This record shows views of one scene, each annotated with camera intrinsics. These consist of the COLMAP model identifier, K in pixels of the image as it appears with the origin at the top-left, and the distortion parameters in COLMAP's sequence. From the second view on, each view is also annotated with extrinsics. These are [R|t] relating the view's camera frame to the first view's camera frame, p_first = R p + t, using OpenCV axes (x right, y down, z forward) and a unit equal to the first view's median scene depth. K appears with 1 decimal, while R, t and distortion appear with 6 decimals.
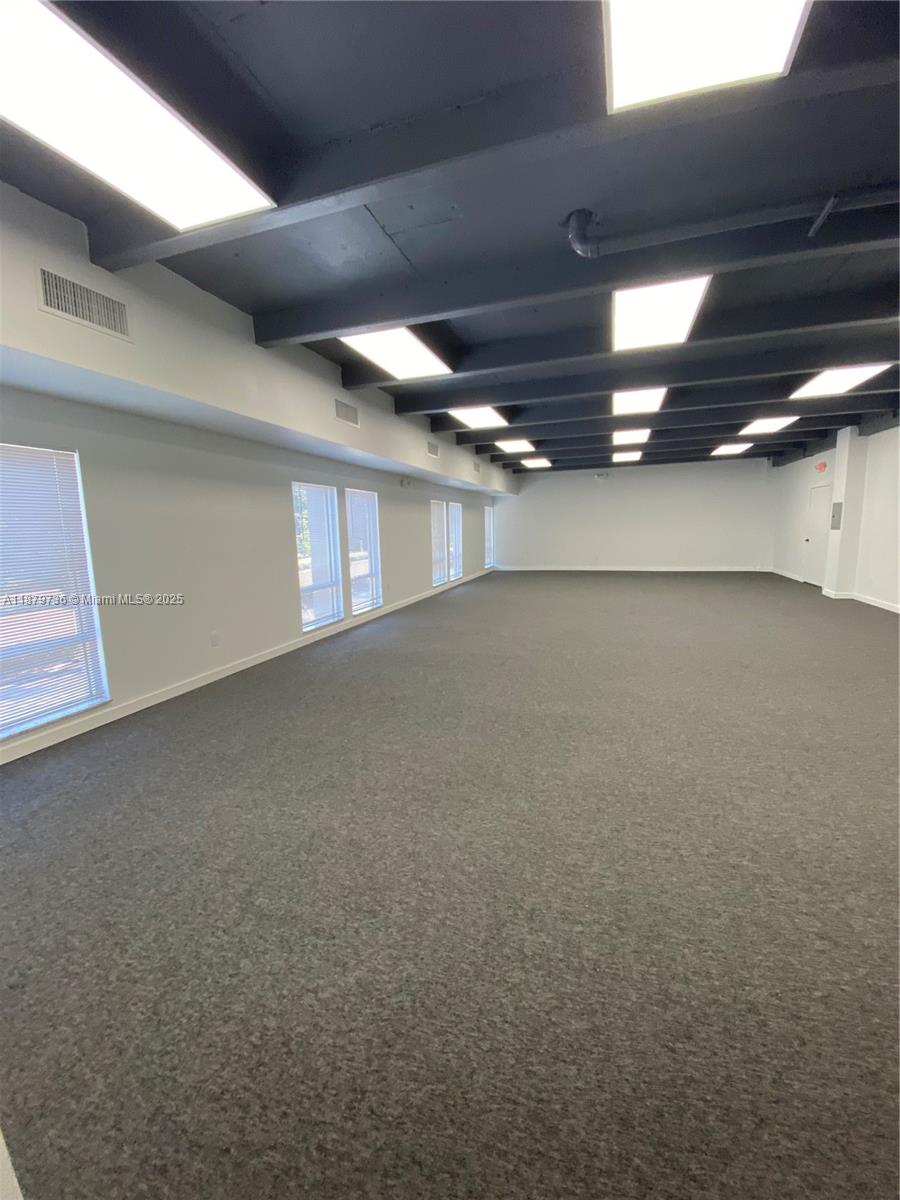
lens RADIAL K [[488.2, 0, 444.9], [0, 488.2, 601.2], [0, 0, 1]] dist [0.031336, -0.029259]
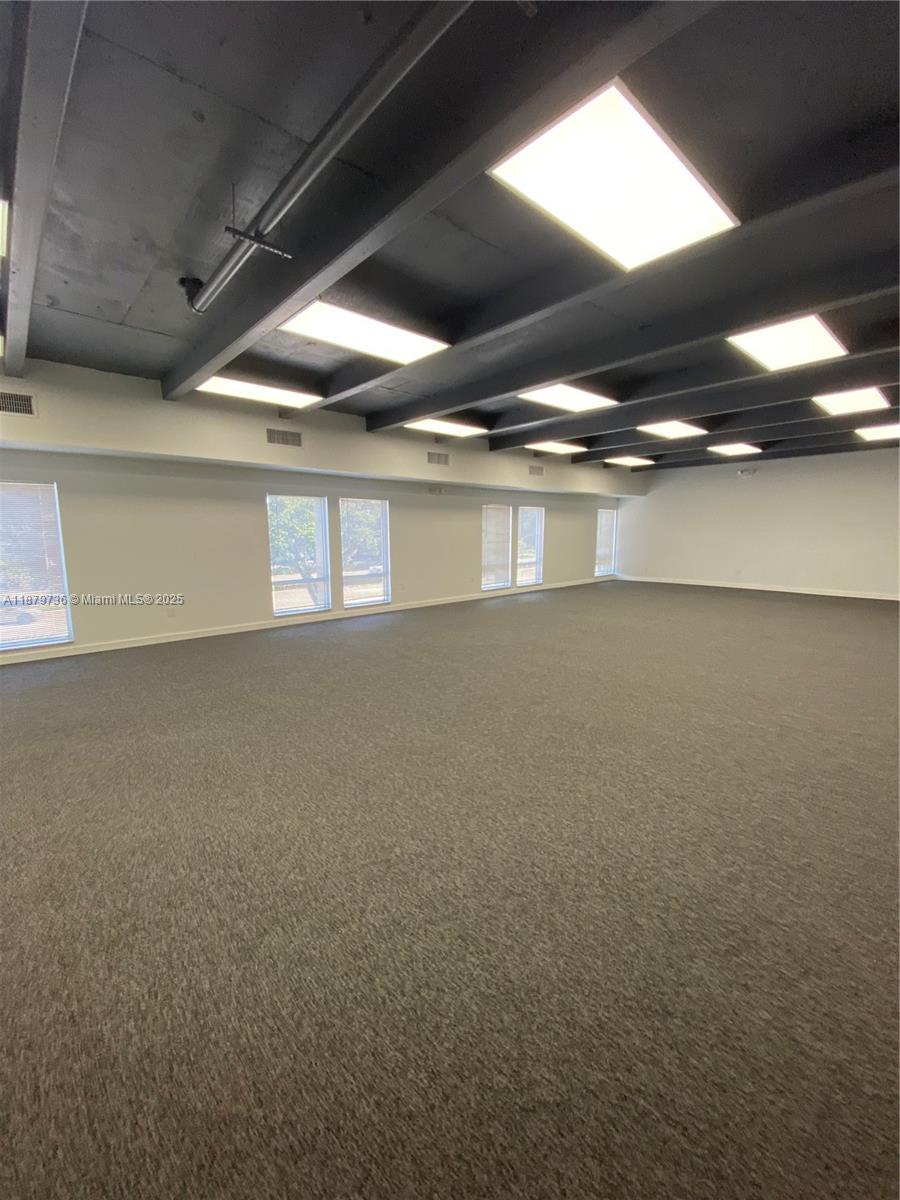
lens RADIAL K [[488.2, 0, 444.9], [0, 488.2, 601.2], [0, 0, 1]] dist [0.031336, -0.029259]
pose [[0.871289, 0.088280, -0.482765, 0.526581], [-0.087839, 0.995856, 0.023575, -0.031595], [0.482846, 0.021865, 0.875432, 0.095299]]
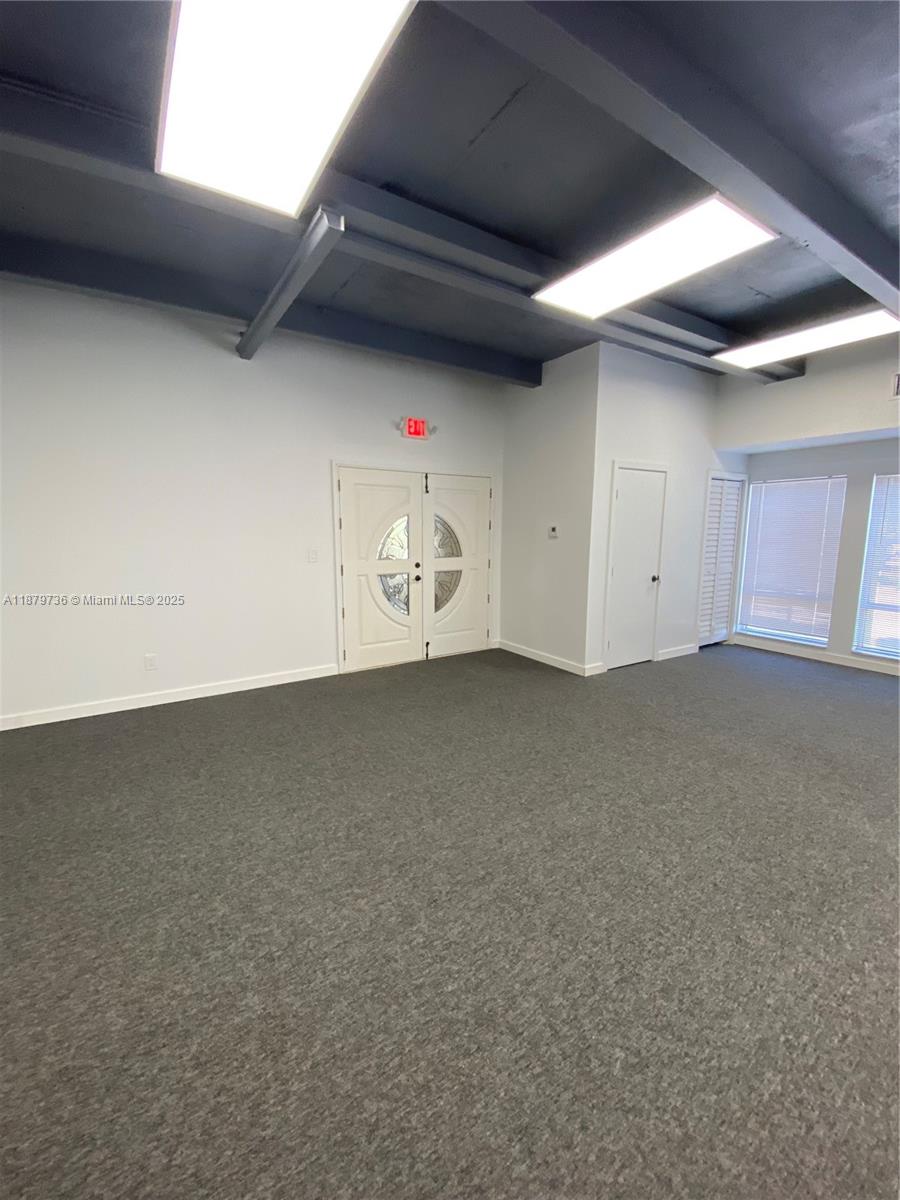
lens RADIAL K [[480.5, 0, 444.8], [0, 480.5, 596.5], [0, 0, 1]] dist [0.012350, -0.016517]
pose [[-0.628111, 0.132114, -0.766826, 0.490649], [-0.105850, 0.961813, 0.252410, -0.067996], [0.770891, 0.239710, -0.590141, 0.306928]]
